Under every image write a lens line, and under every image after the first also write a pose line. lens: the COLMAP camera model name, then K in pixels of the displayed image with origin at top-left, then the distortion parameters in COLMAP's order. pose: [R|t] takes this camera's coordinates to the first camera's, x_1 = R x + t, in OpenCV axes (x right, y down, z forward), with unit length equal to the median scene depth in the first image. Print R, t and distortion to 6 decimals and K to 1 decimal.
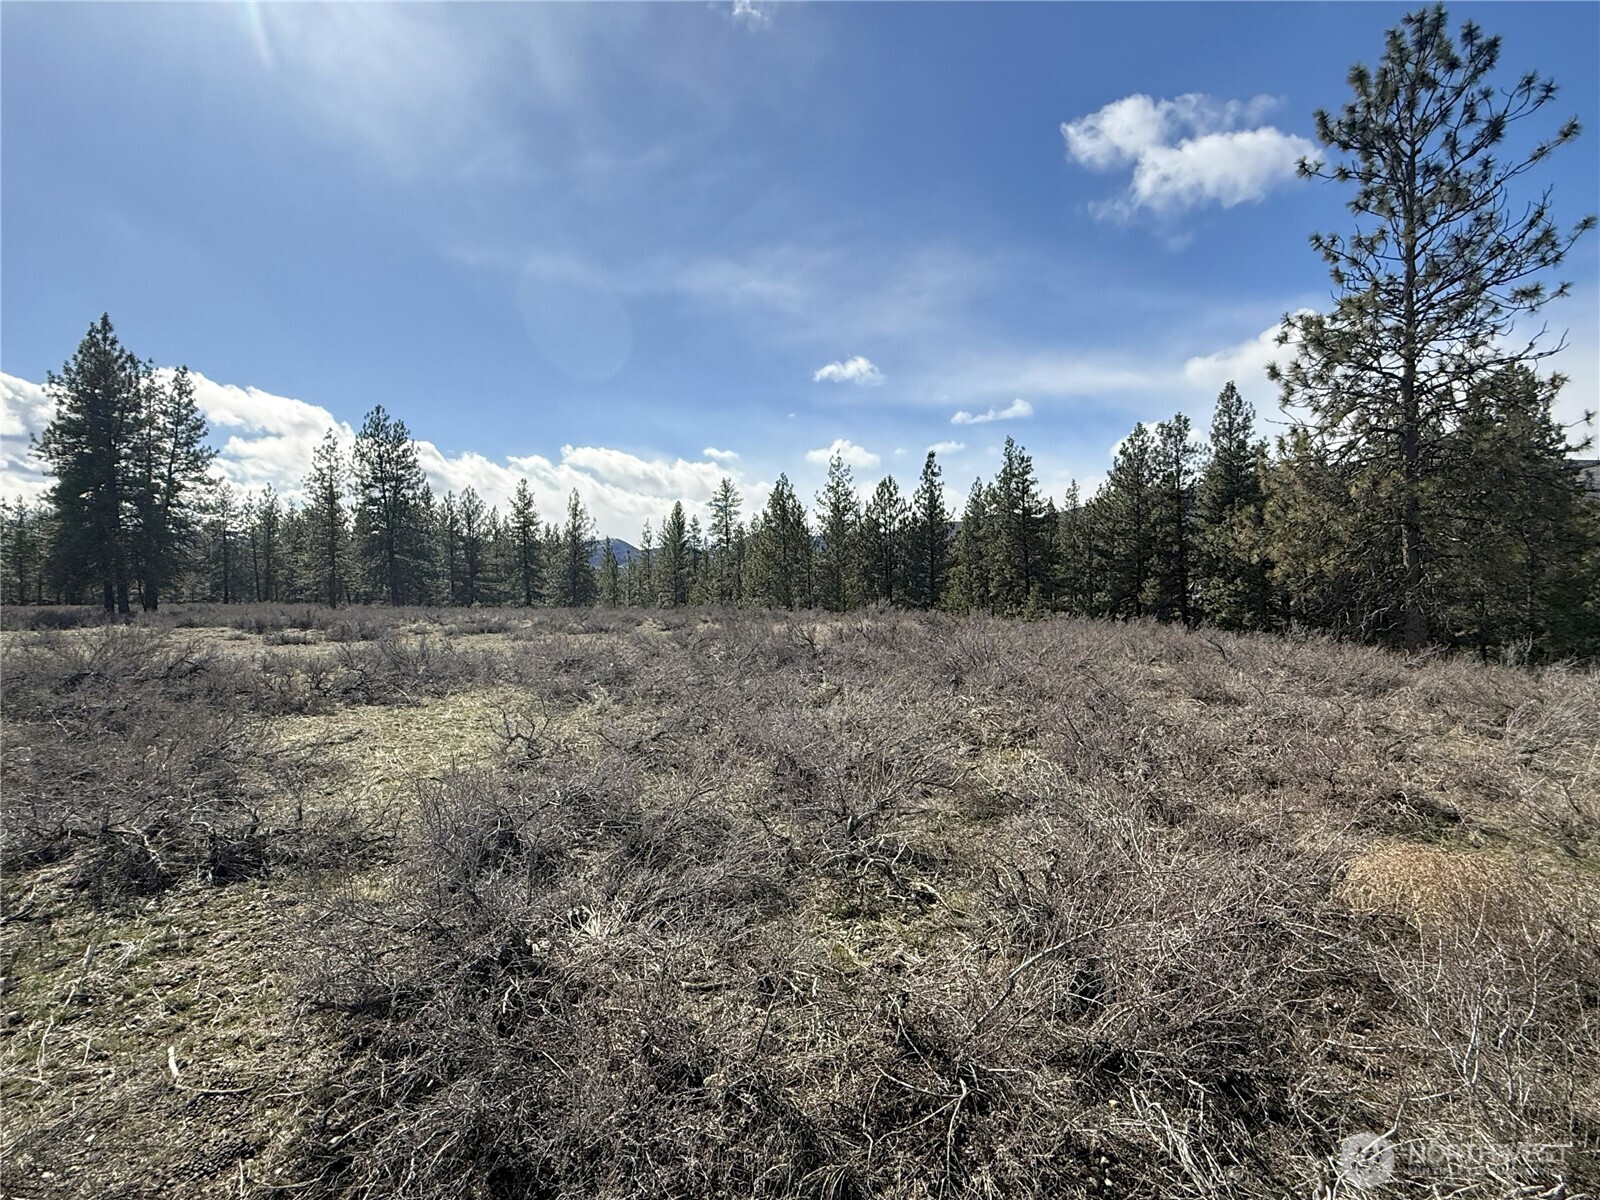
lens RADIAL K [[848.7, 0, 796.7], [0, 848.7, 587.0], [0, 0, 1]] dist [-0.005571, -0.000164]
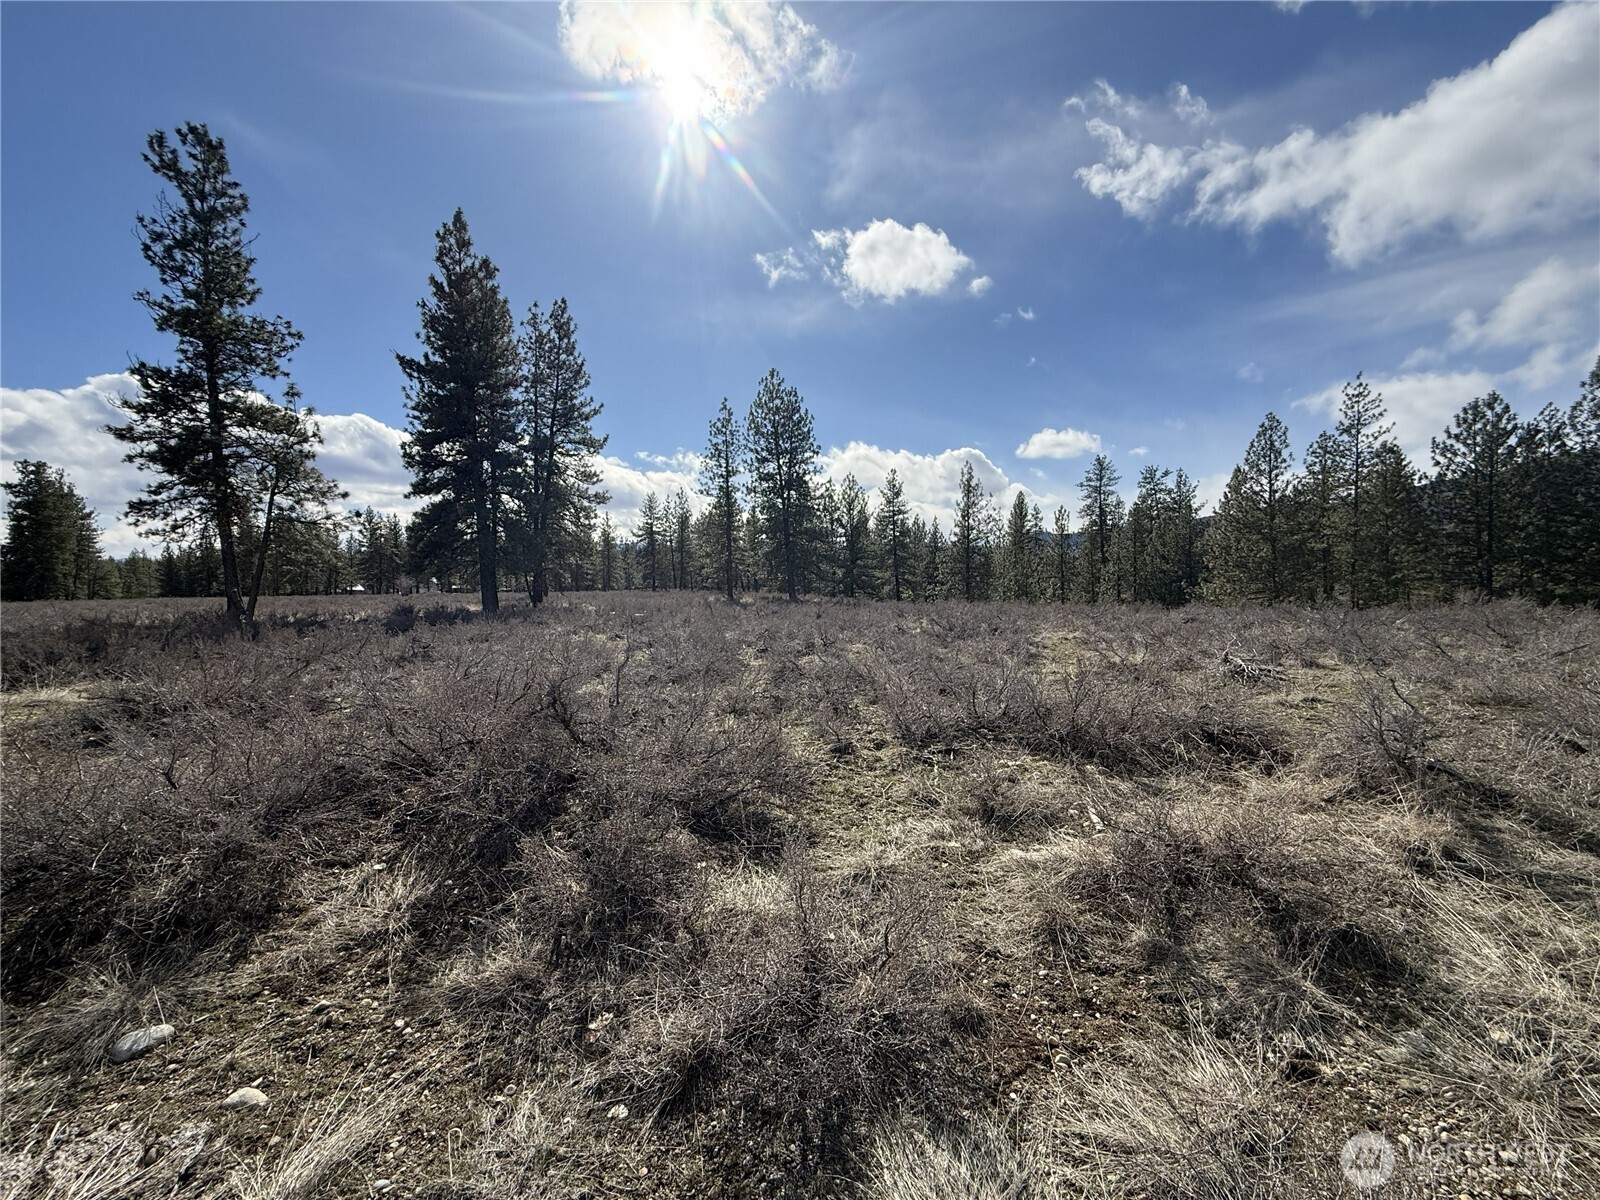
lens RADIAL K [[633.5, 0, 792.9], [0, 633.5, 598.4], [0, 0, 1]] dist [-0.004681, 0.001746]
pose [[0.919948, 0.004646, -0.392013, -0.204839], [0.008800, 0.999433, 0.032495, 0.005438], [0.391941, -0.033343, 0.919386, 0.375225]]
